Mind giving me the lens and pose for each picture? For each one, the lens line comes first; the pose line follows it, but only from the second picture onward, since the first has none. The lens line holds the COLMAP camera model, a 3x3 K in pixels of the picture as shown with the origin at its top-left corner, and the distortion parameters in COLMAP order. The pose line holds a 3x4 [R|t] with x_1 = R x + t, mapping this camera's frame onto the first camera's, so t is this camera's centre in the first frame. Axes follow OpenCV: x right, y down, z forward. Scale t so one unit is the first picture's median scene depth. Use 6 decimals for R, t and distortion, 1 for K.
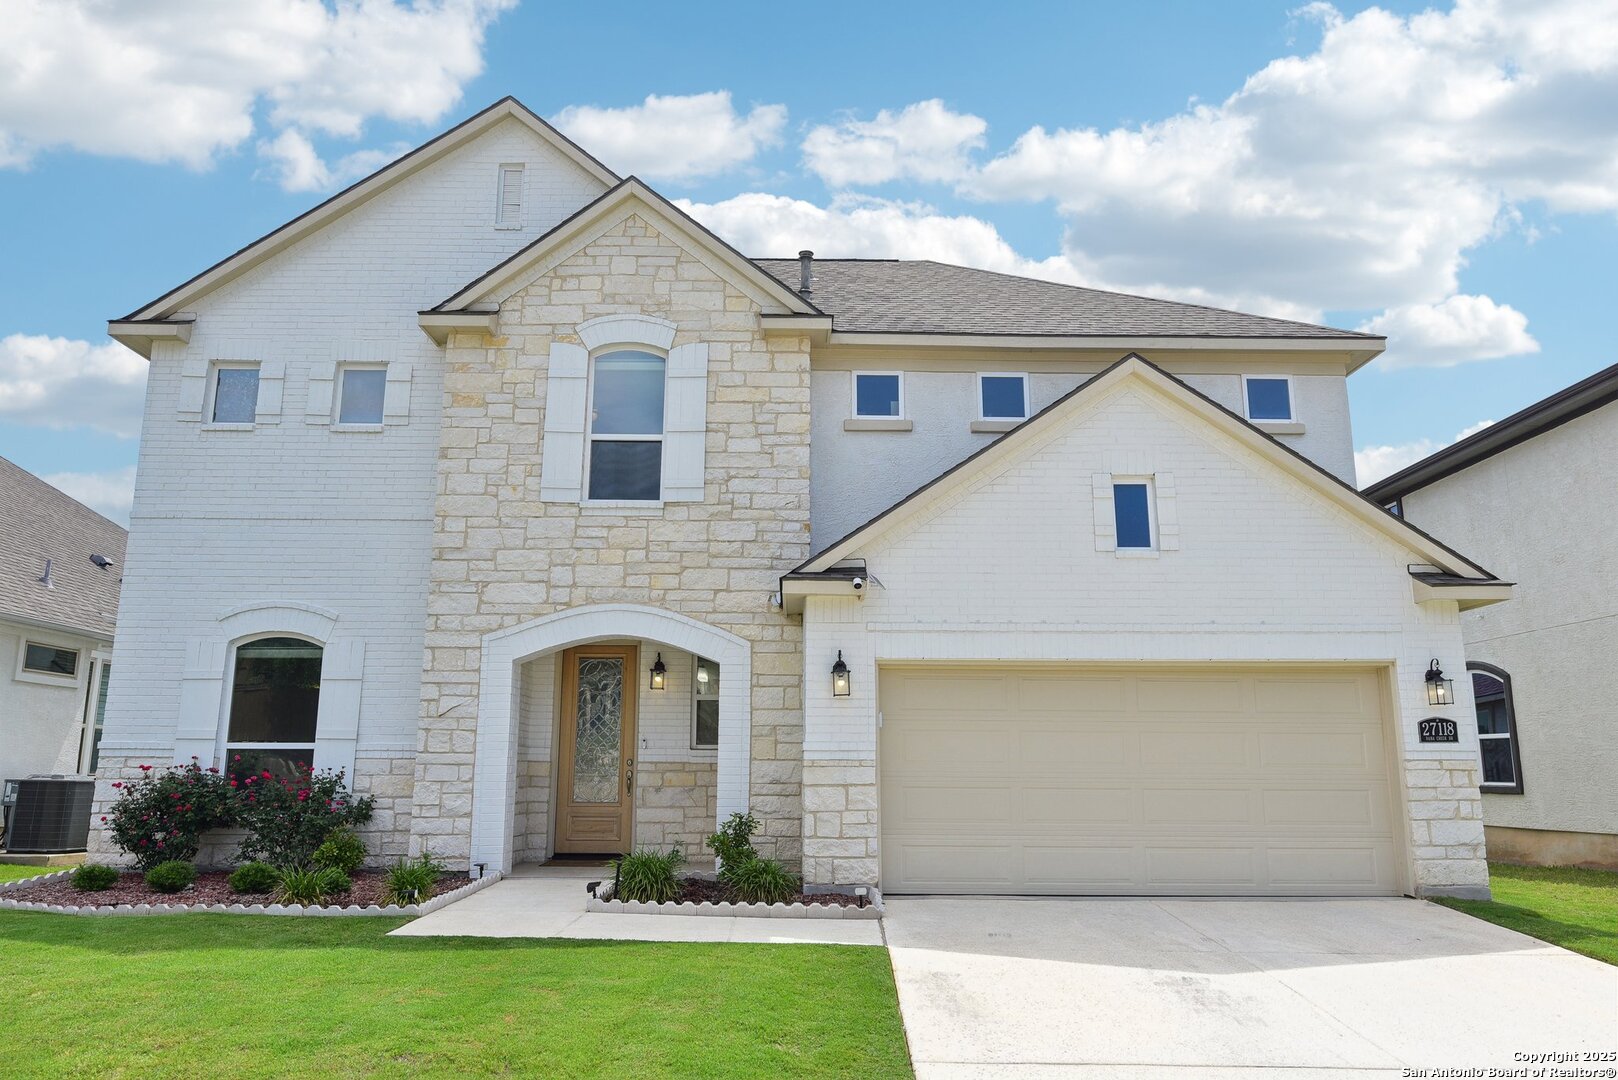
lens RADIAL K [[1108.2, 0, 809.0], [0, 1108.2, 540.0], [0, 0, 1]] dist [-0.004434, -0.003256]
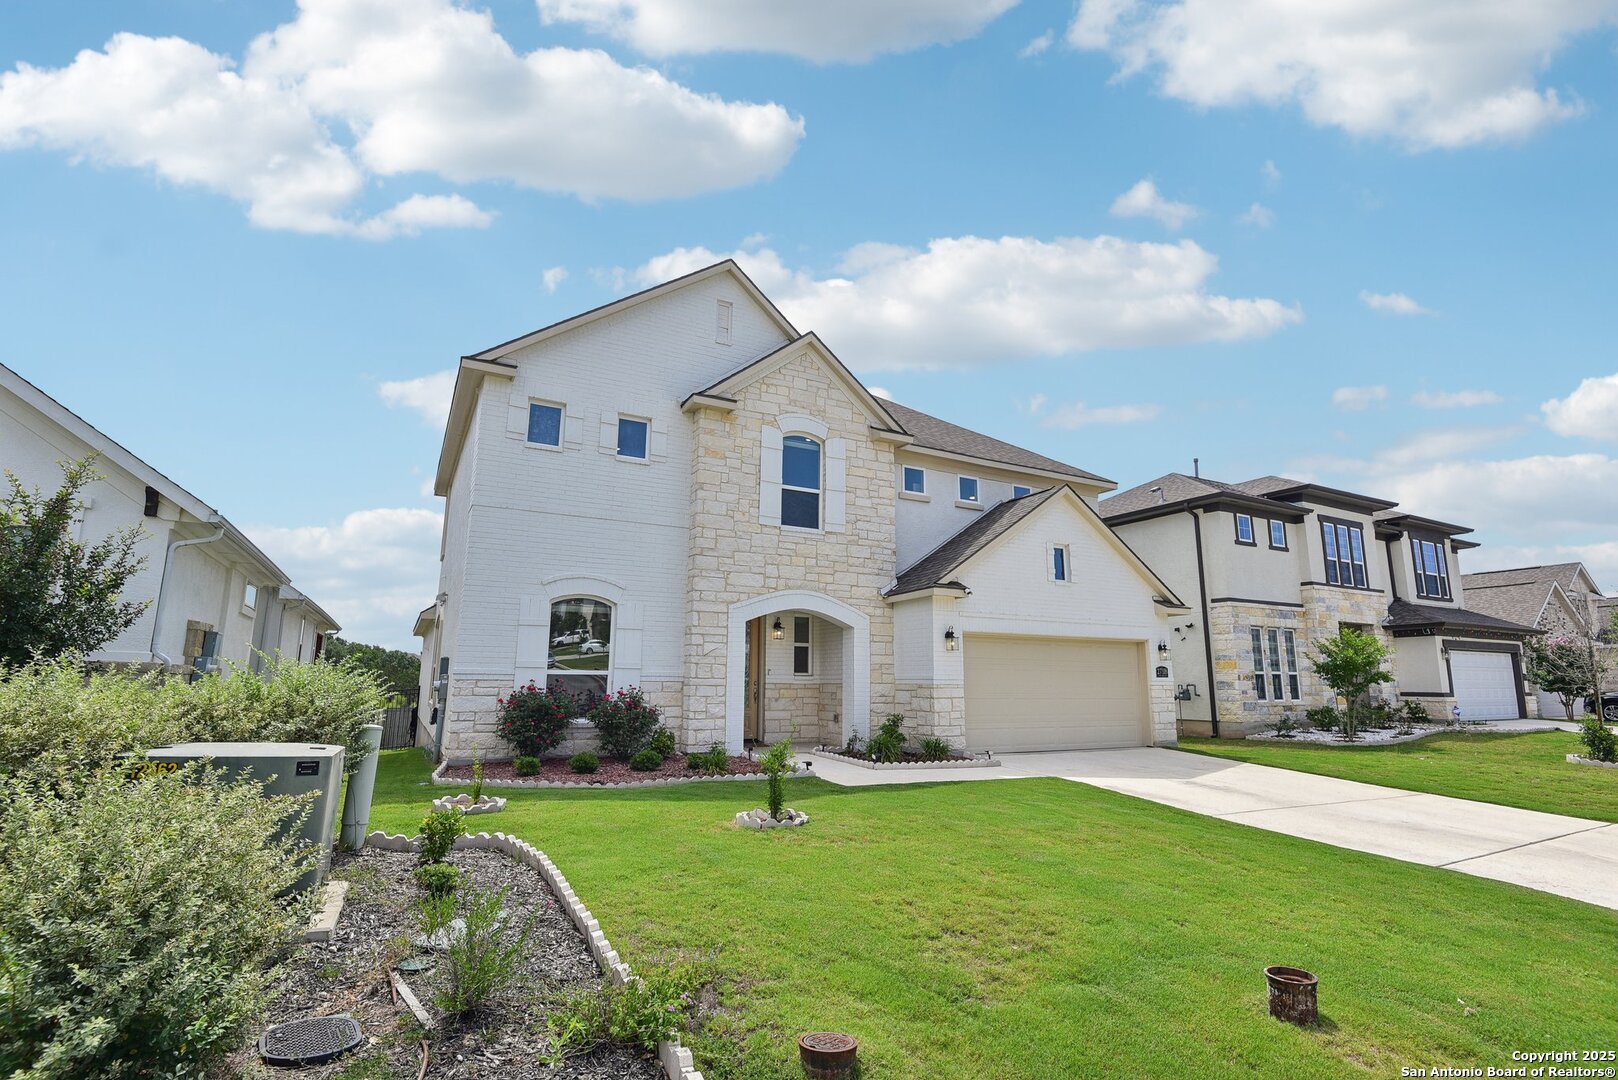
lens RADIAL K [[758.7, 0, 809.0], [0, 758.7, 540.0], [0, 0, 1]] dist [-0.001119, -0.000107]
pose [[0.887593, 0.088773, 0.451994, -0.692232], [-0.098971, 0.995090, -0.001088, -0.017648], [-0.449871, -0.043769, 0.892020, -0.024501]]
